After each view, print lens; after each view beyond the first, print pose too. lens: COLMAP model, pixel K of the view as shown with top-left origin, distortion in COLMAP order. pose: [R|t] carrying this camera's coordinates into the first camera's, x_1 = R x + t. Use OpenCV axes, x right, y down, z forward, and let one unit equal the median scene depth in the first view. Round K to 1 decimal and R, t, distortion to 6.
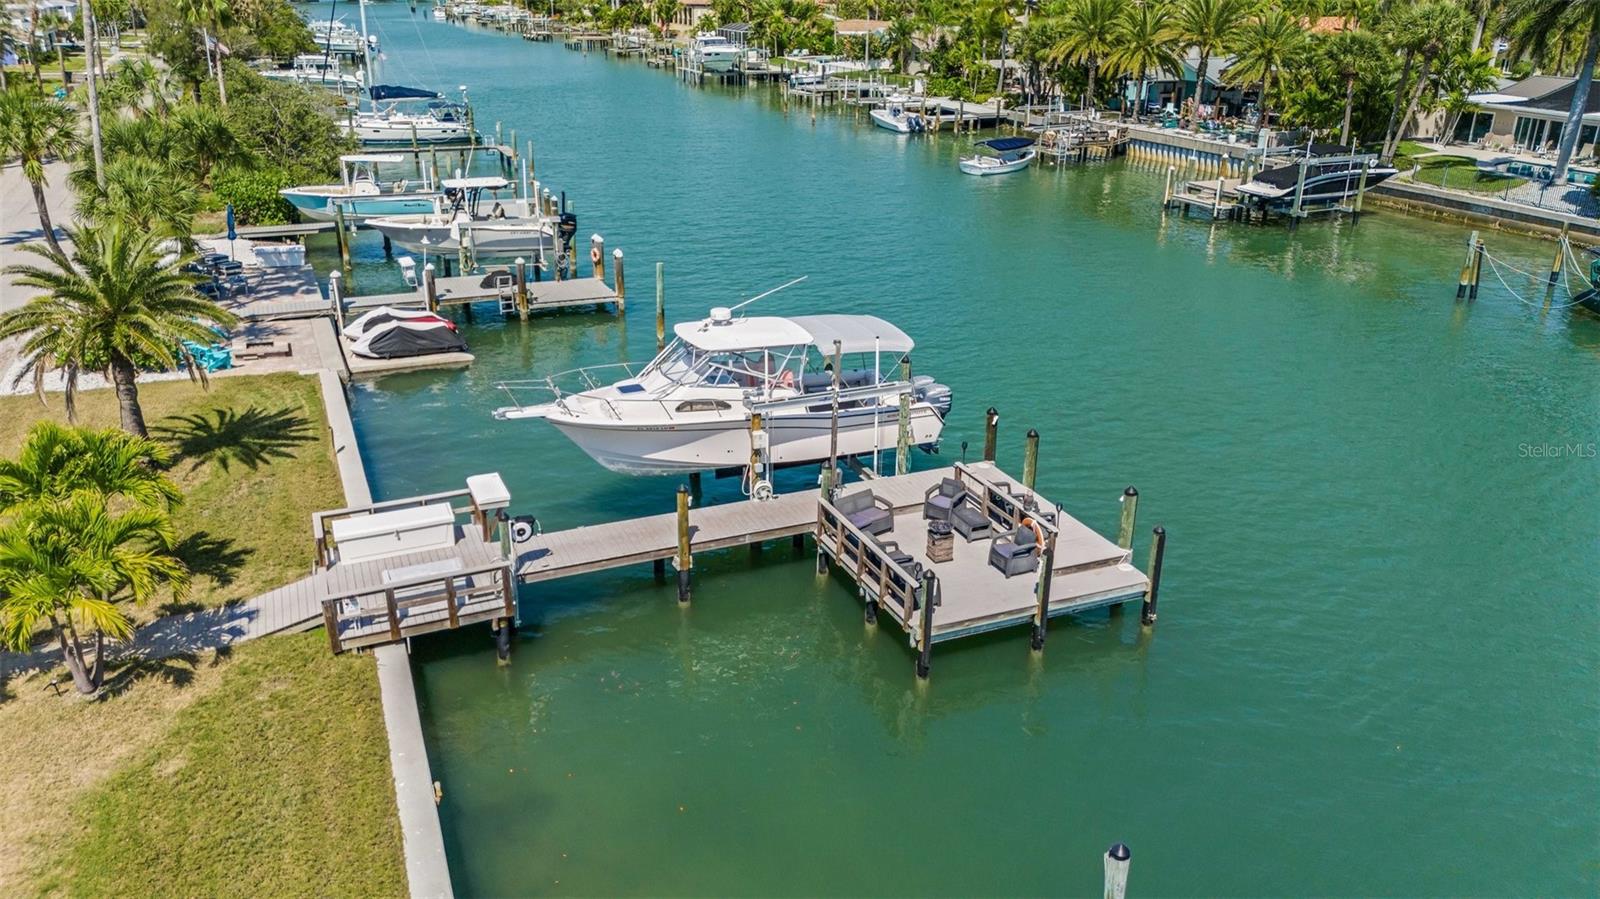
lens RADIAL K [[1193.5, 0, 800.0], [0, 1193.5, 449.5], [0, 0, 1]] dist [0.002170, -0.003033]
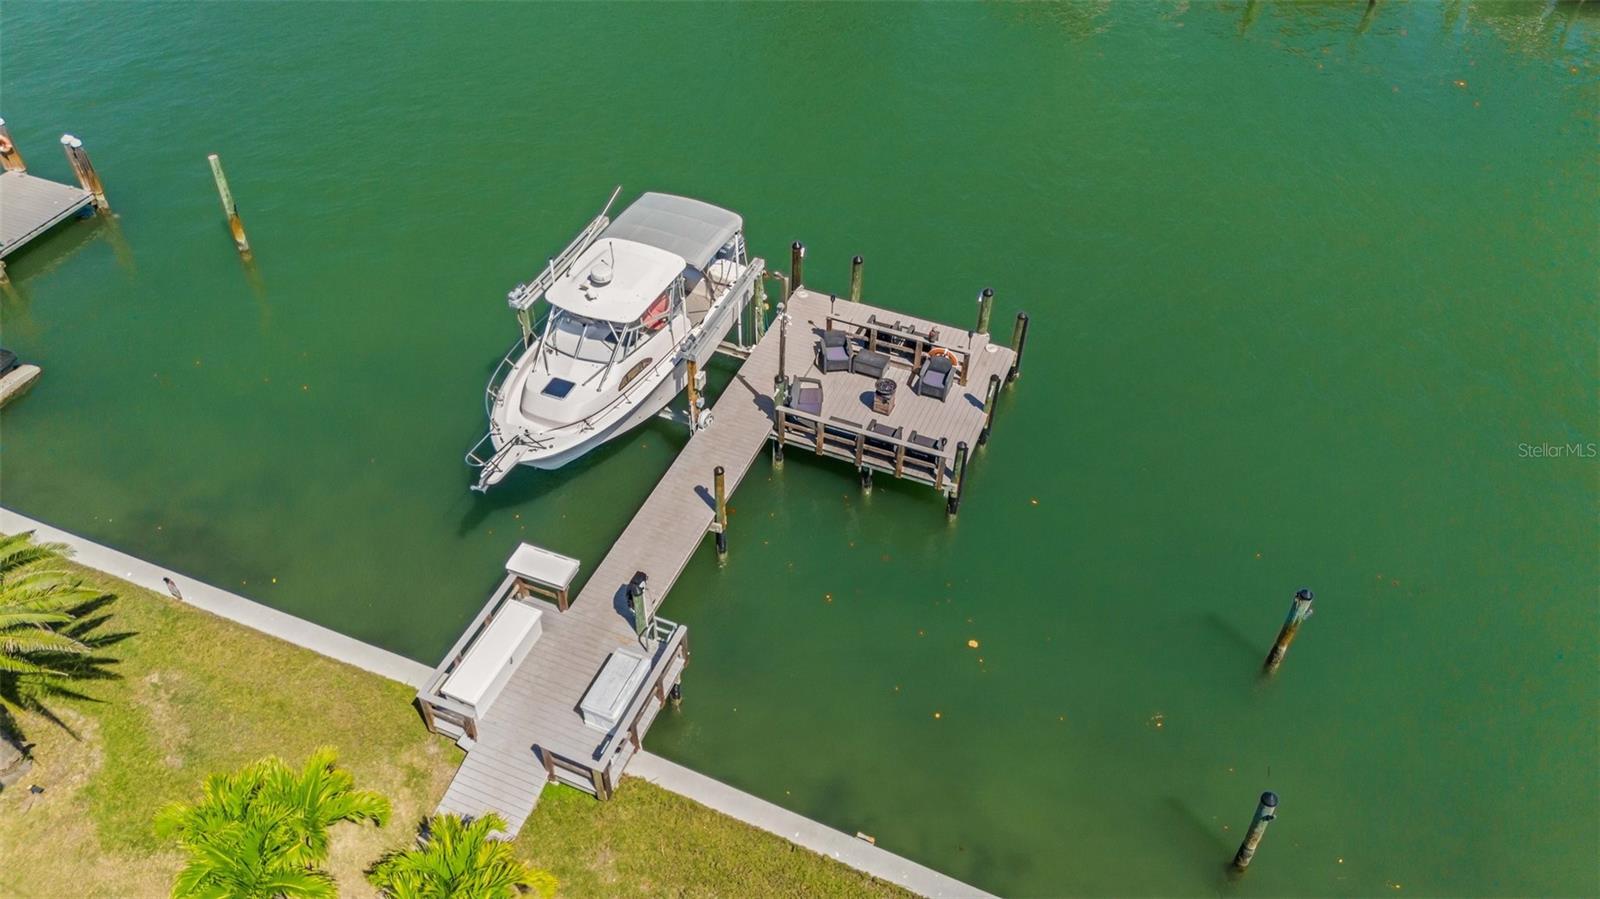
lens RADIAL K [[1193.5, 0, 800.0], [0, 1193.5, 449.5], [0, 0, 1]] dist [0.002170, -0.003033]
pose [[0.715562, -0.474127, 0.513006, -0.561475], [0.247422, 0.858801, 0.448602, -0.420683], [-0.653264, -0.194073, 0.731835, 0.197225]]
